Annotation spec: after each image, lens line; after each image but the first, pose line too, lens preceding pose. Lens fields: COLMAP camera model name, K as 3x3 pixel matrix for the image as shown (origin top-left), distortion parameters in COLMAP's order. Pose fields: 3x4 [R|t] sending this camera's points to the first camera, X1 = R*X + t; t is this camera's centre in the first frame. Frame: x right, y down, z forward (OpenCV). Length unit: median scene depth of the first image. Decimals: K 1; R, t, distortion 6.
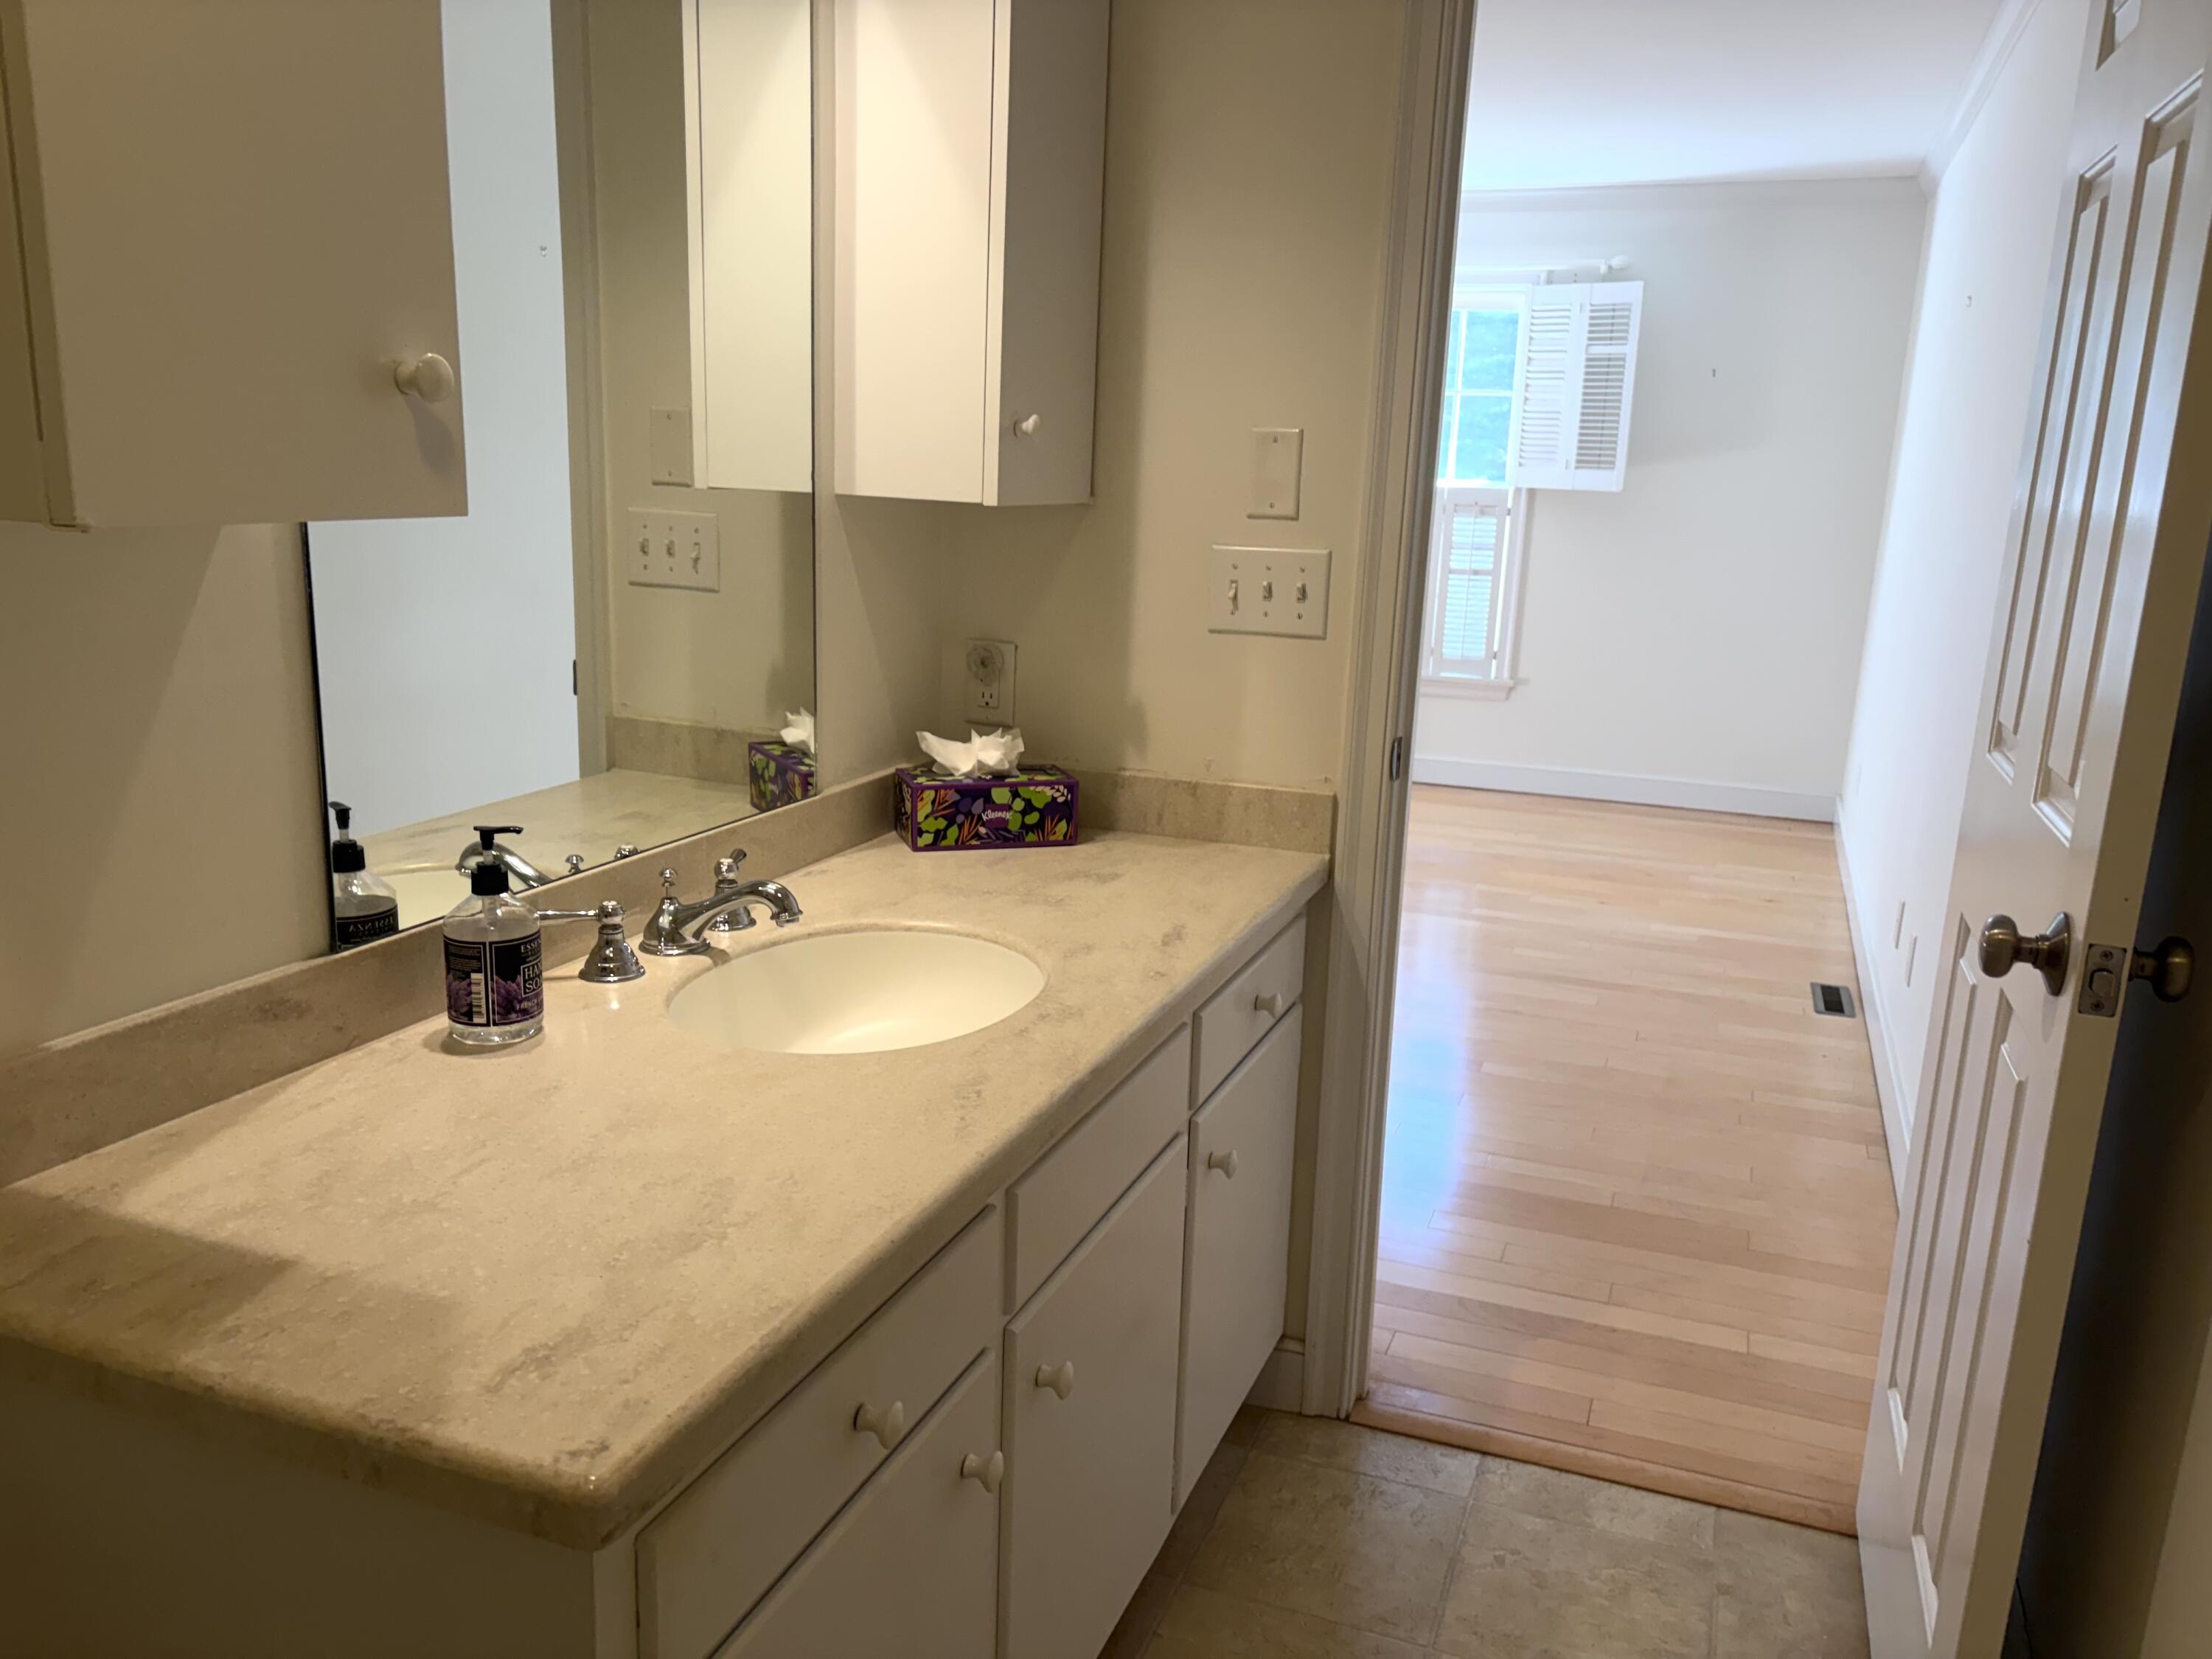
lens RADIAL K [[1696.1, 0, 1106.0], [0, 1696.1, 829.5], [0, 0, 1]] dist [0.006811, 0.002779]
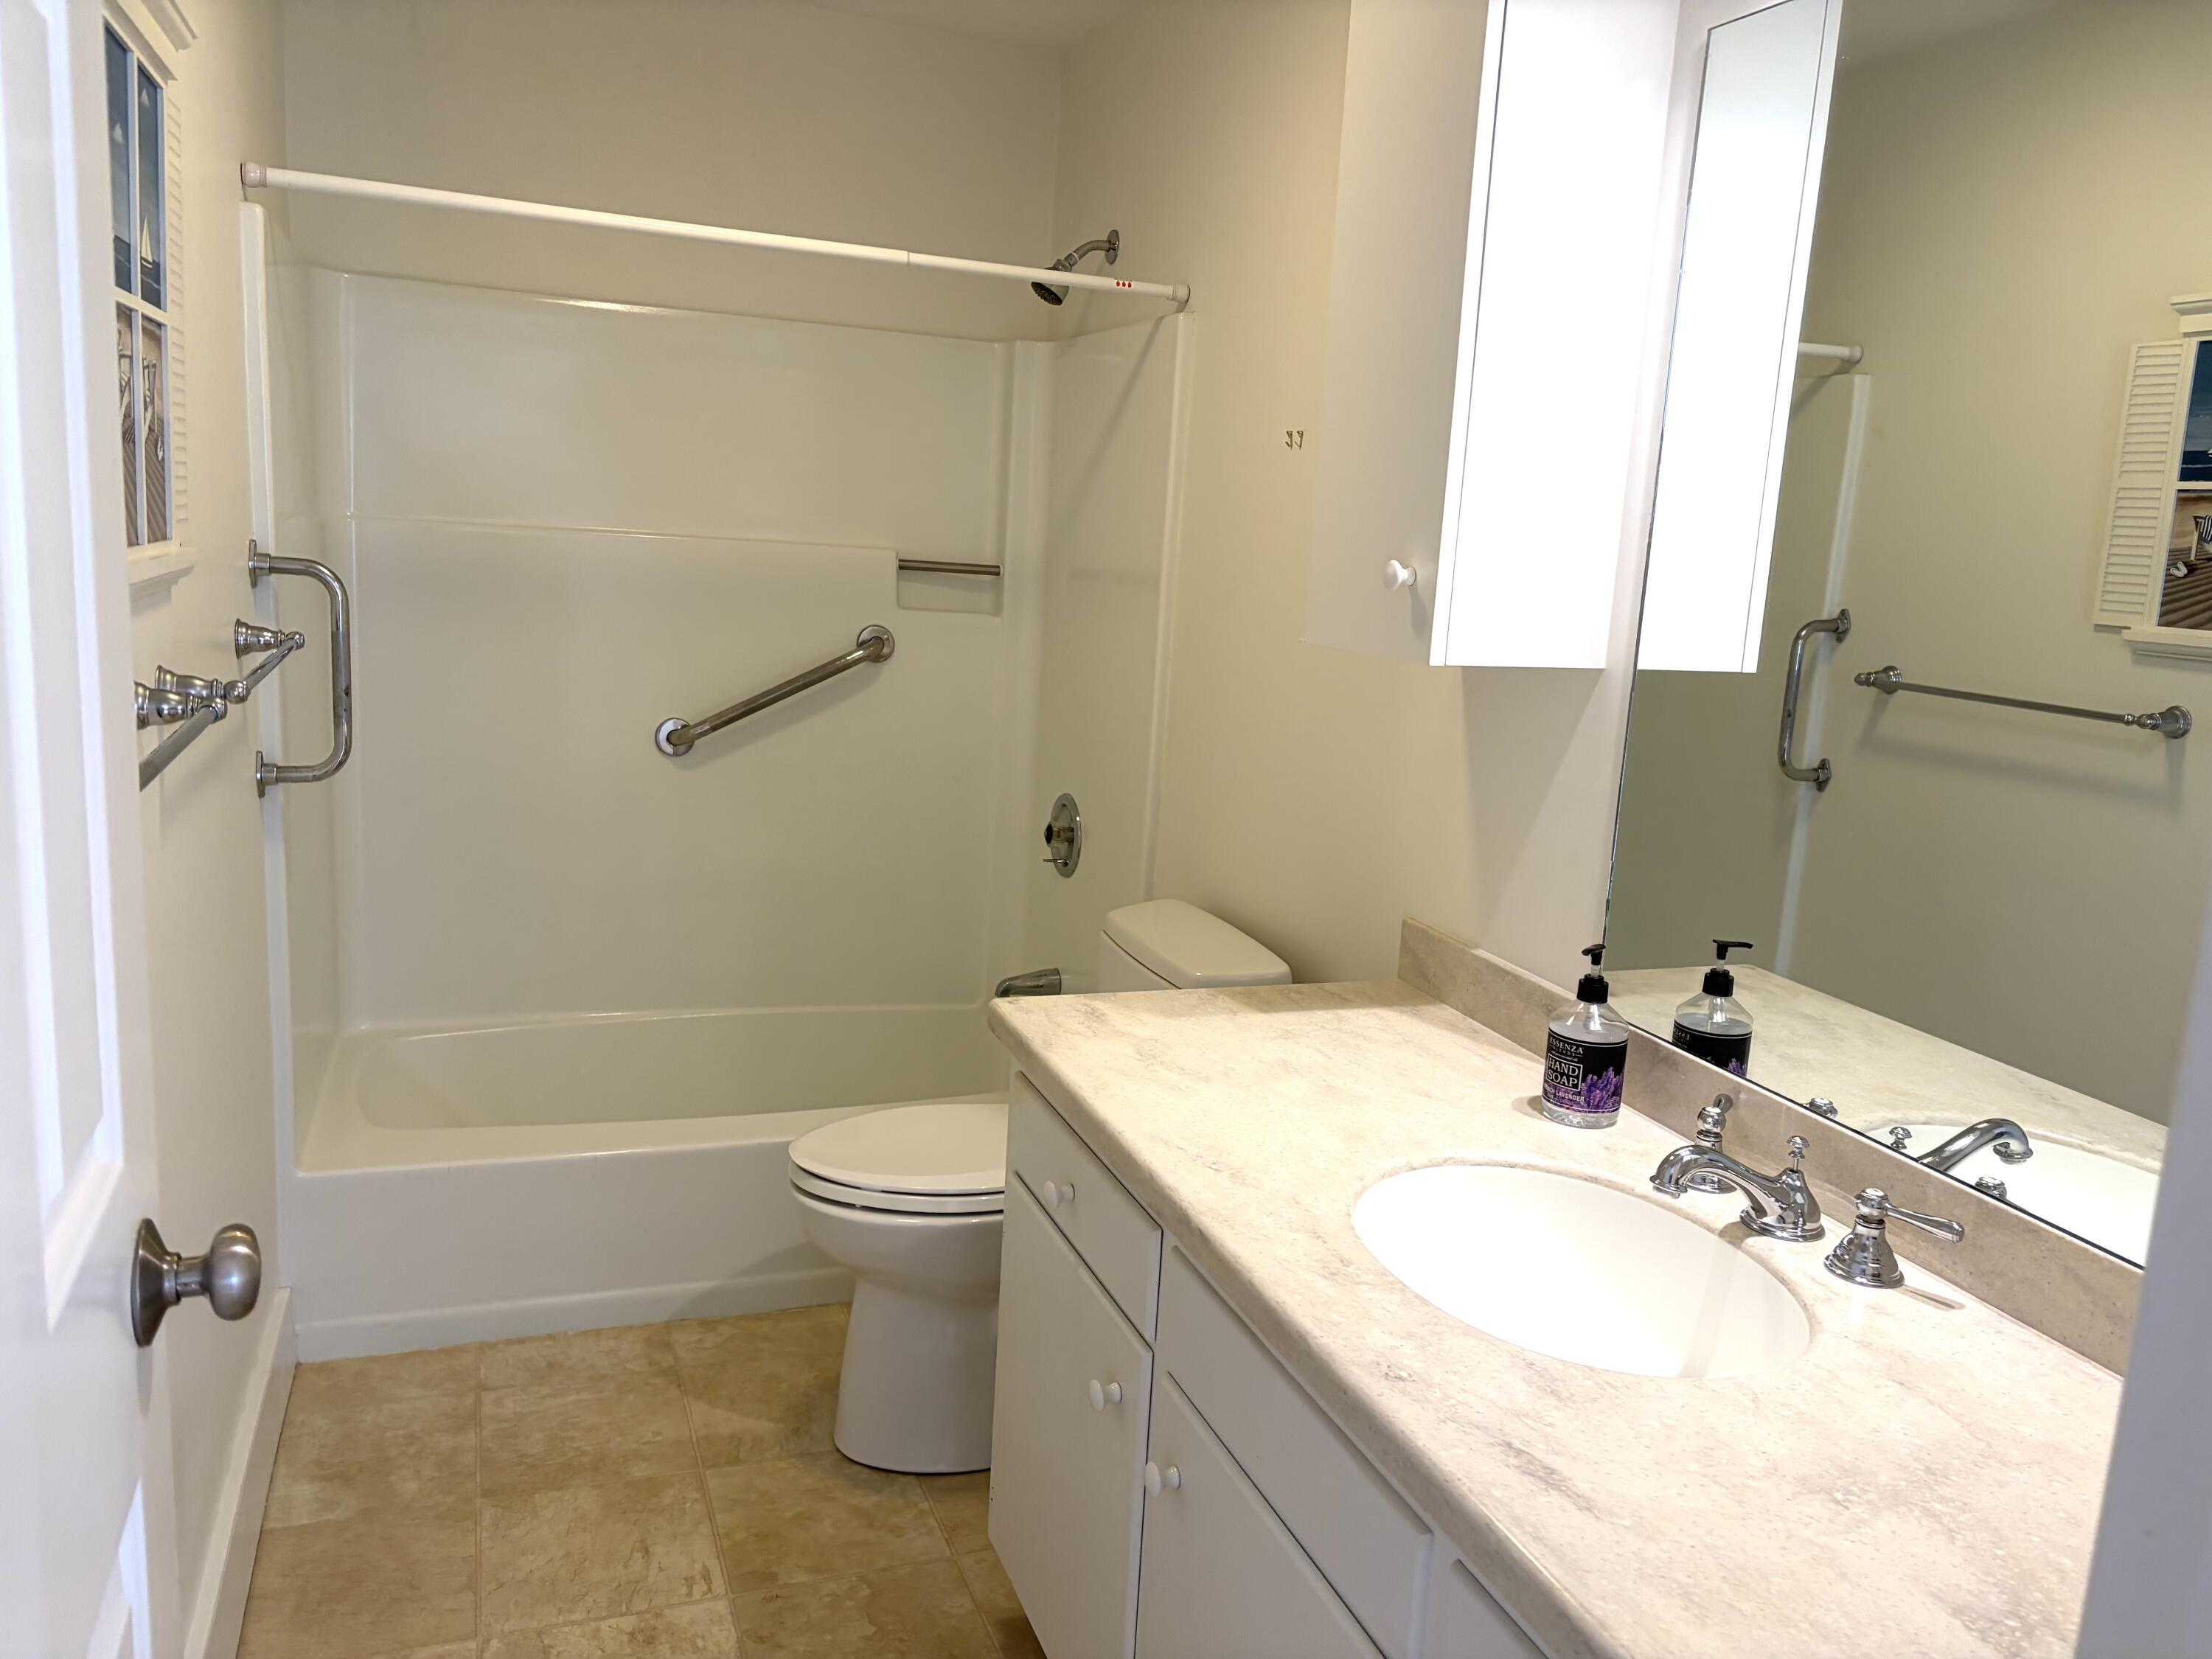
lens RADIAL K [[1666.9, 0, 1095.5], [0, 1666.9, 825.8], [0, 0, 1]] dist [0.012730, -0.008791]
pose [[-0.753566, 0.034945, -0.656443, 0.814222], [-0.232697, 0.919751, 0.316086, -0.446208], [0.614810, 0.390944, -0.684961, 1.874106]]
